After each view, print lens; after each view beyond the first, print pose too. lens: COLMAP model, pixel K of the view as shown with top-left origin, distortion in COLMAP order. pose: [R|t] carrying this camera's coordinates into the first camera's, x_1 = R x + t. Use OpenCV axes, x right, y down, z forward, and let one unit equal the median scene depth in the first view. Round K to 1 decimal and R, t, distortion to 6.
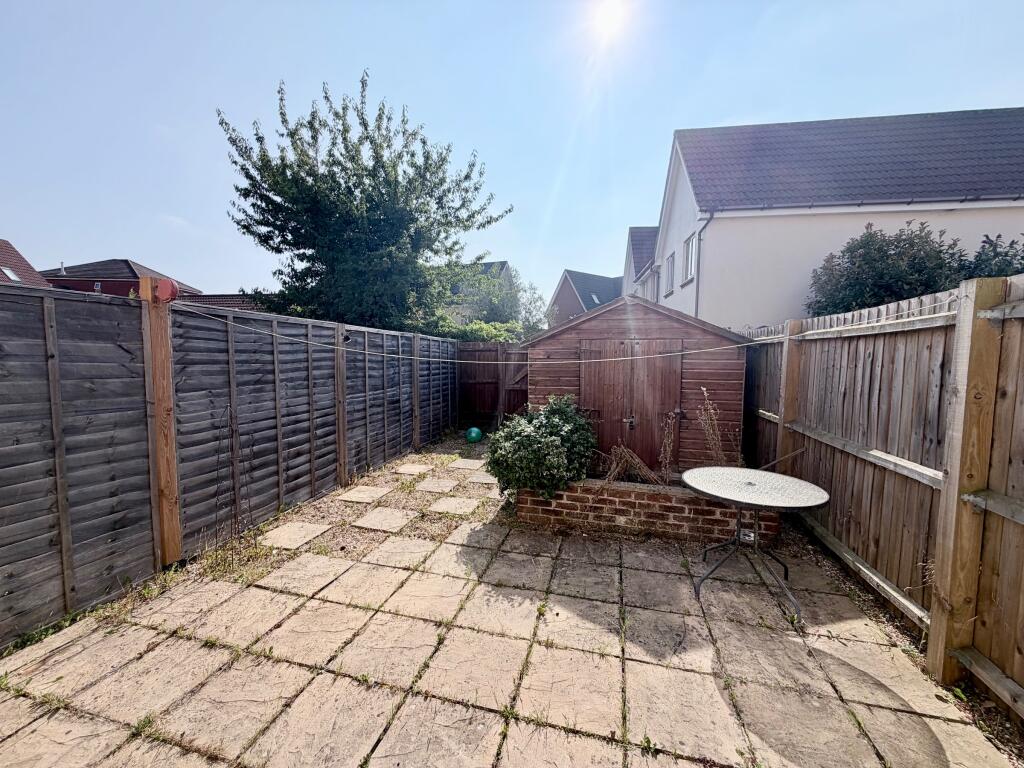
lens RADIAL K [[407.2, 0, 509.3], [0, 407.2, 385.2], [0, 0, 1]] dist [-0.001052, -0.000133]
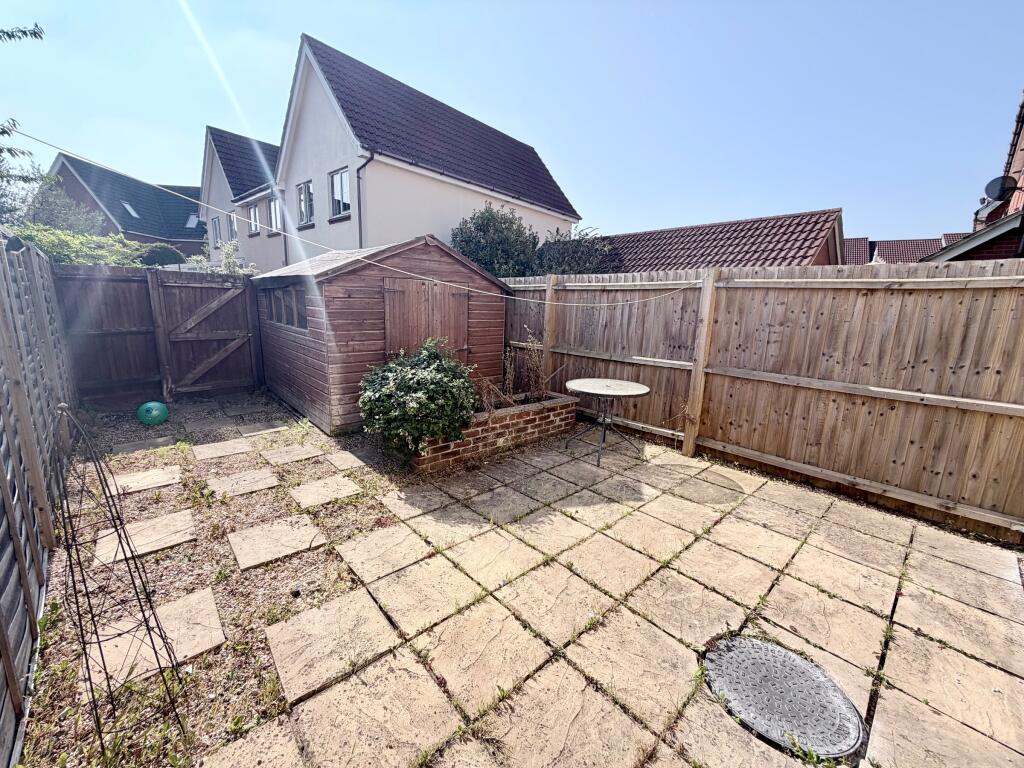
lens RADIAL K [[407.2, 0, 509.3], [0, 407.2, 385.2], [0, 0, 1]] dist [-0.001052, -0.000133]
pose [[0.543512, -0.154785, 0.825007, -0.668737], [0.034994, 0.986175, 0.161969, -0.017102], [-0.838672, -0.059162, 0.541414, 0.367019]]
